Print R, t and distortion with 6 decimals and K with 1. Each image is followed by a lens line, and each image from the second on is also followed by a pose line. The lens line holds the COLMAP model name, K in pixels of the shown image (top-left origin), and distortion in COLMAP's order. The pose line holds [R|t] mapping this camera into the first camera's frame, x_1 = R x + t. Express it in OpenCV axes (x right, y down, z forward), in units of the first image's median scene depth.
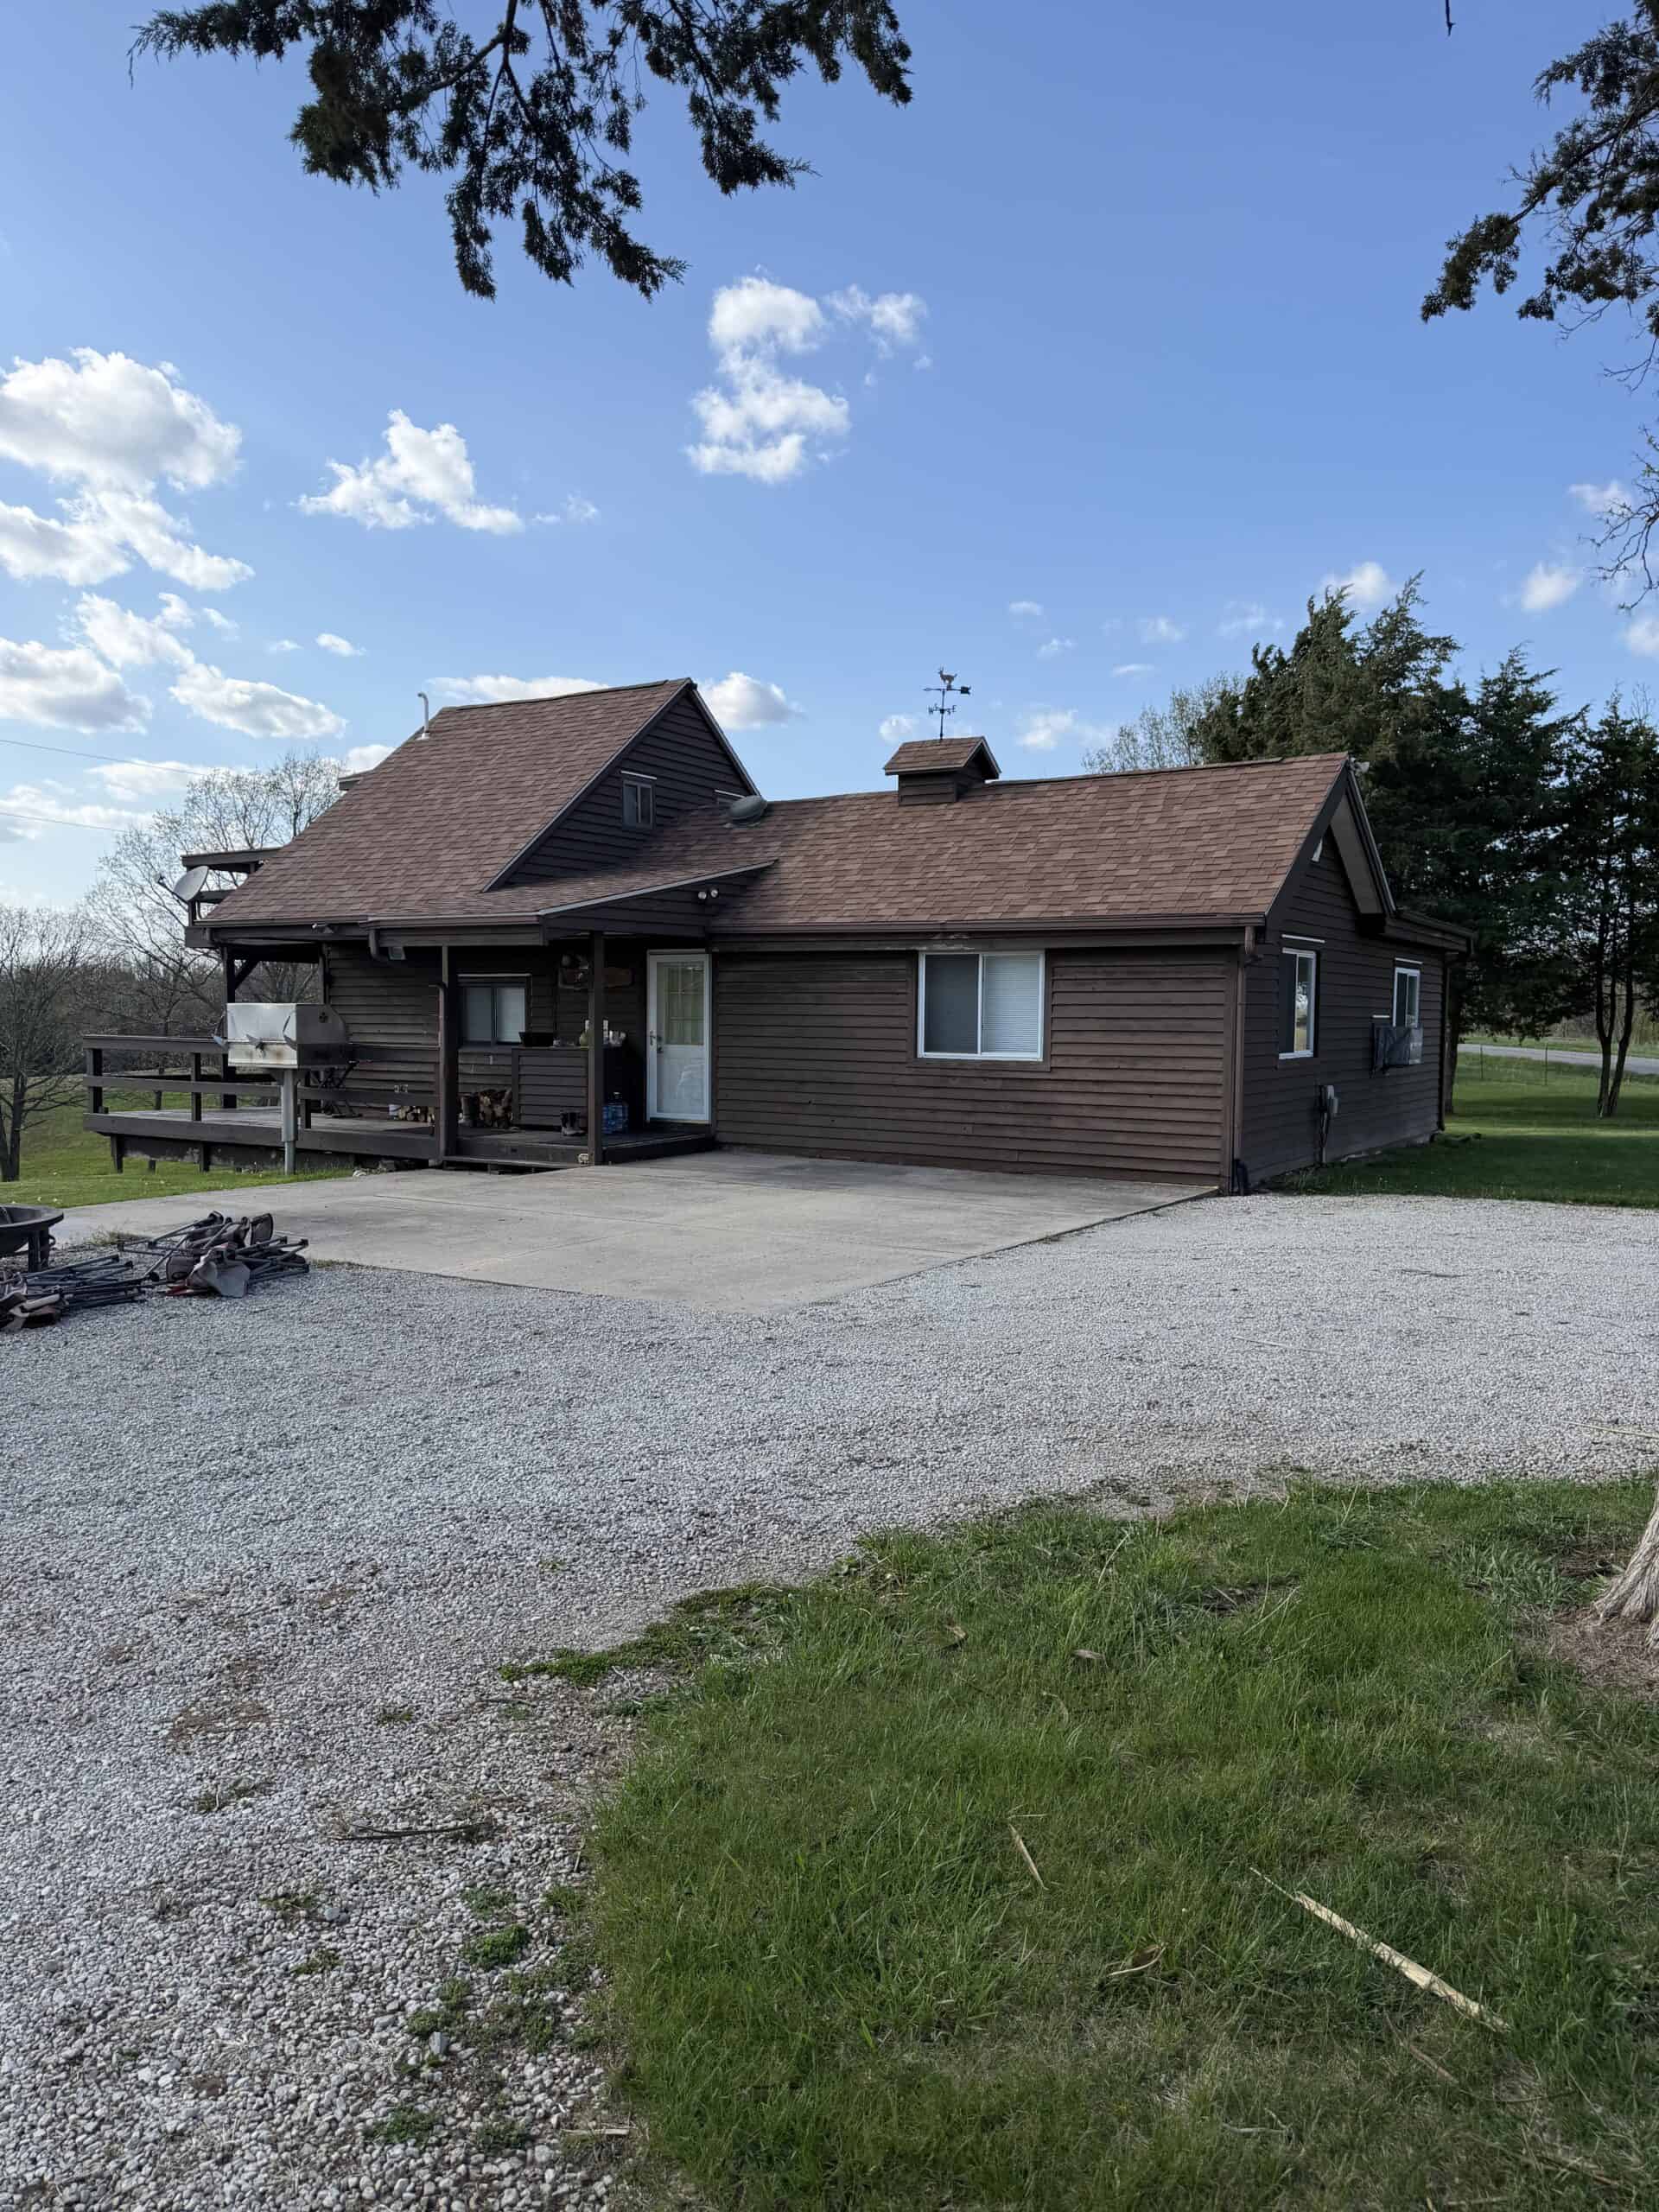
lens RADIAL K [[1562.4, 0, 843.8], [0, 1562.4, 1108.7], [0, 0, 1]] dist [0.082900, -0.026562]
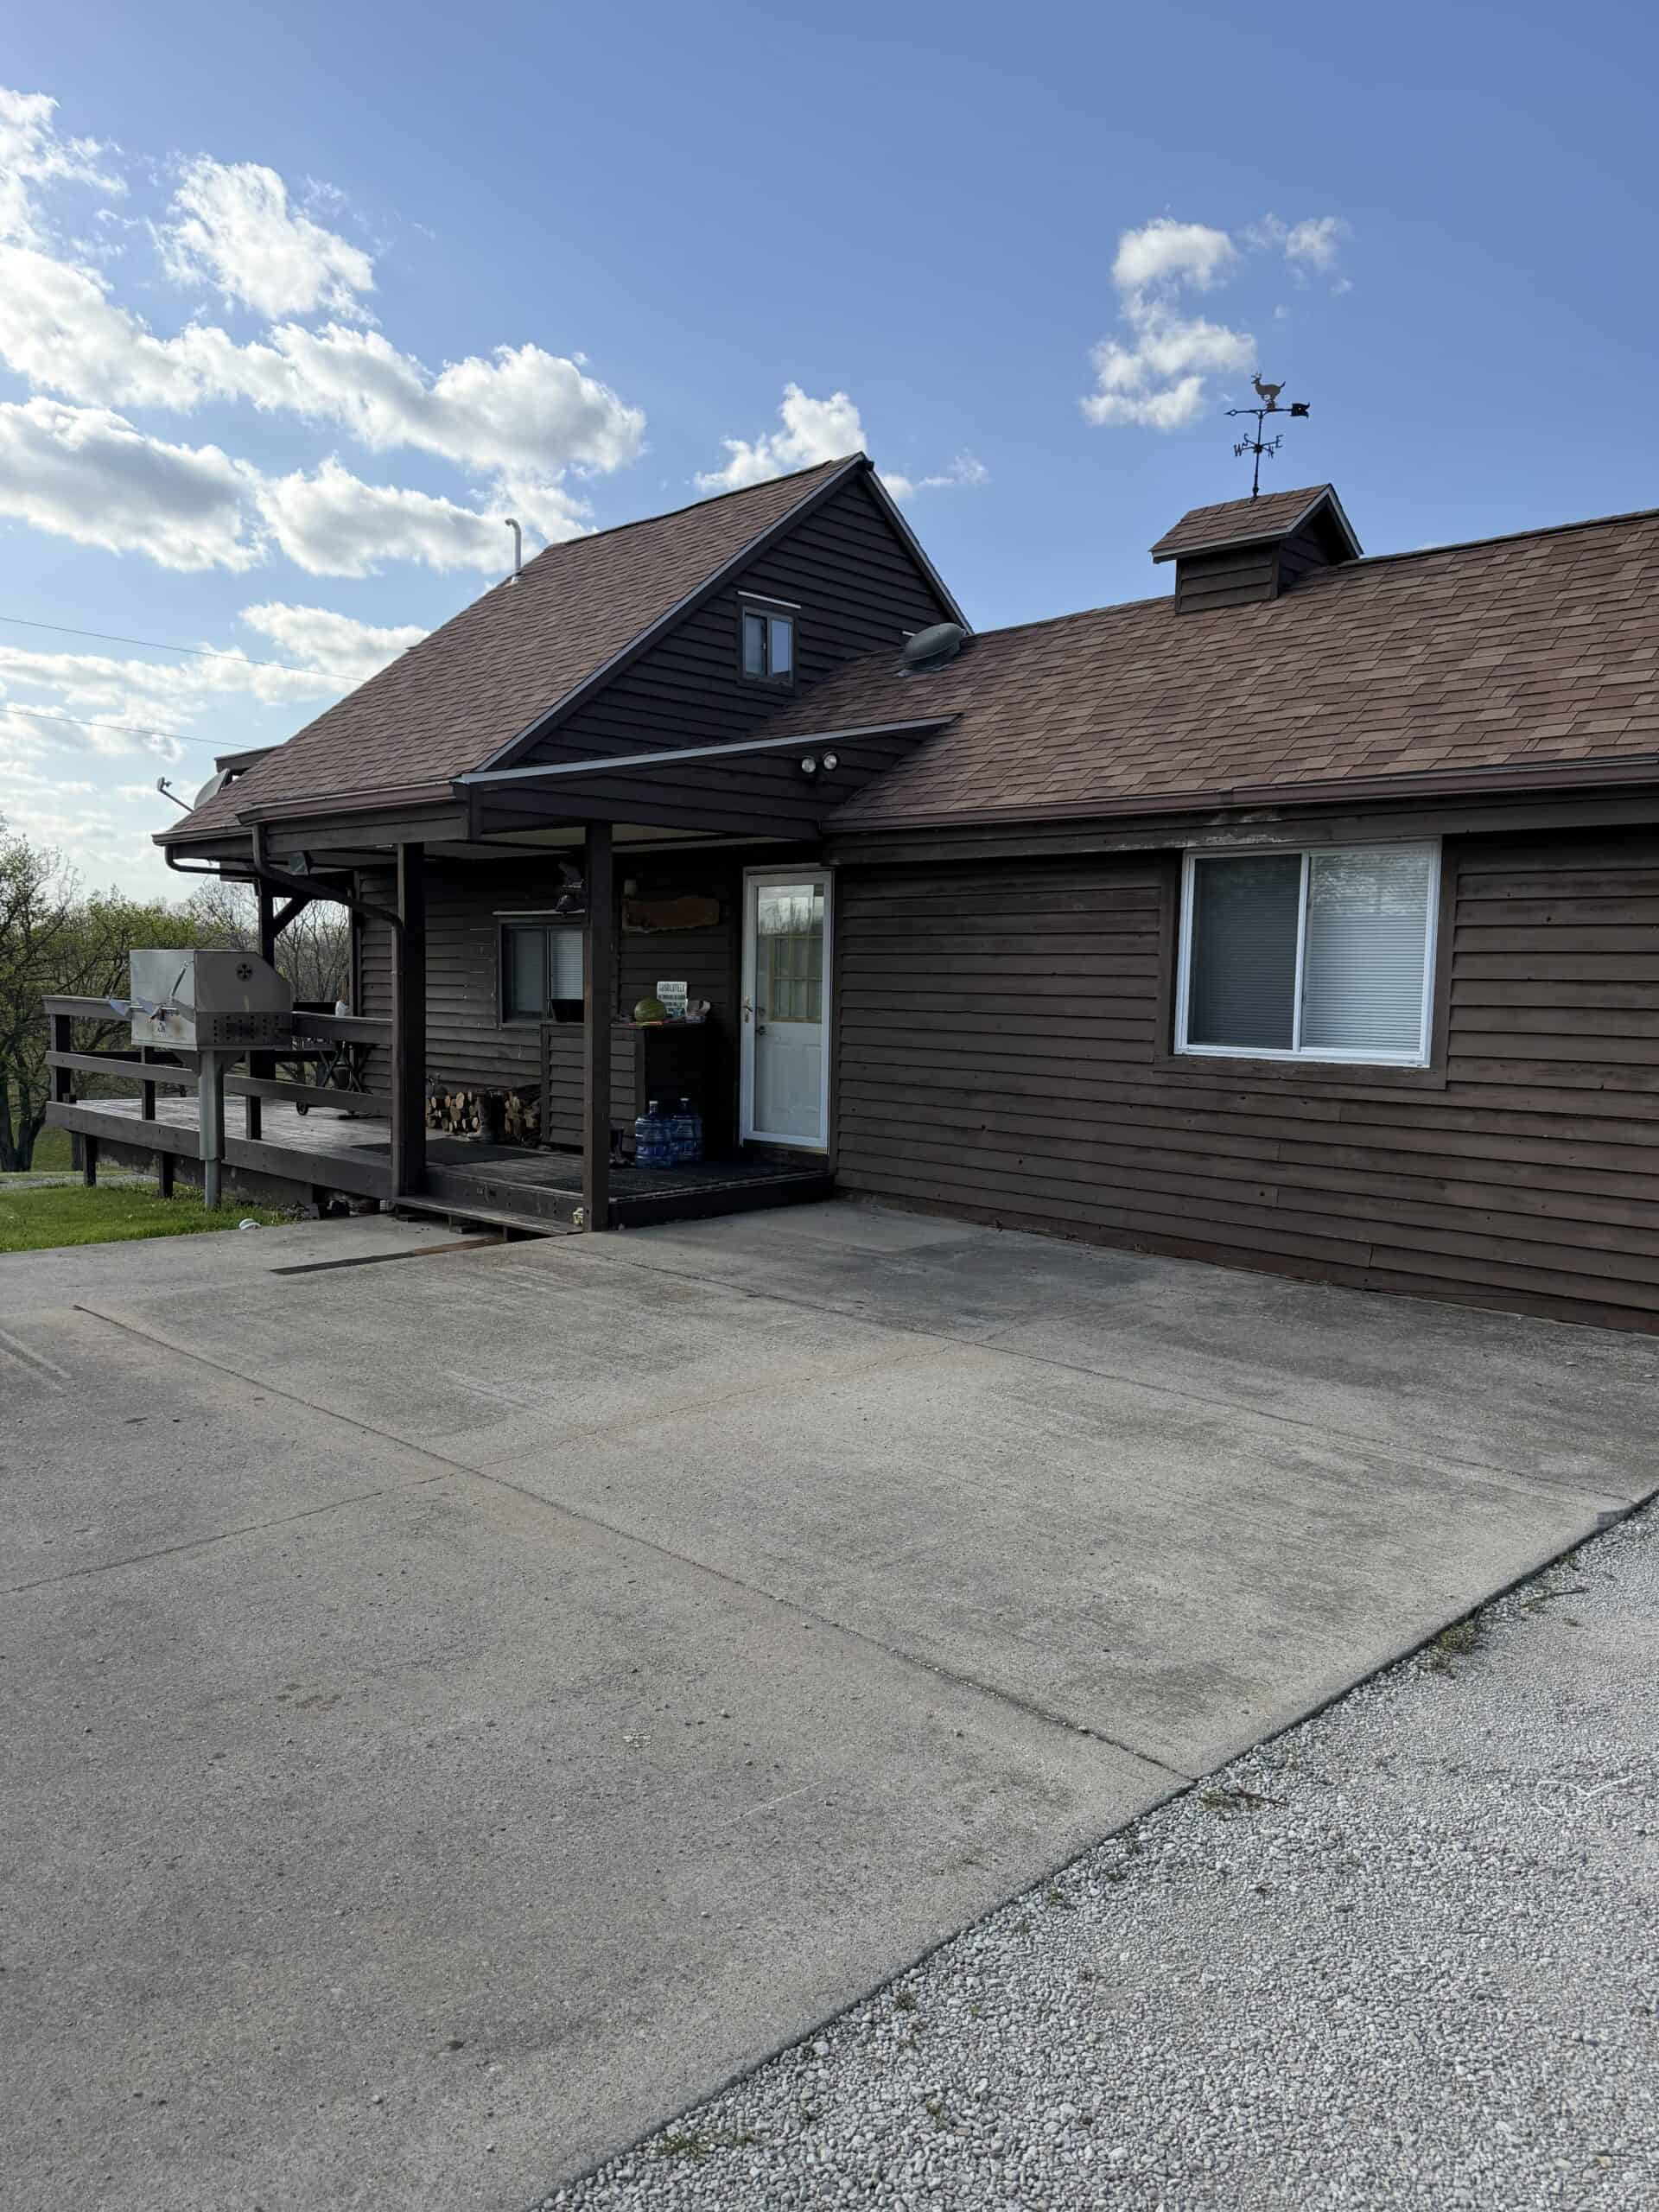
lens RADIAL K [[1562.4, 0, 819.2], [0, 1562.4, 1093.0], [0, 0, 1]] dist [0.082900, -0.026562]
pose [[0.968296, 0.024500, -0.248603, 0.058412], [-0.020766, 0.999629, 0.017633, -0.024404], [0.248942, -0.011912, 0.968445, 0.421141]]
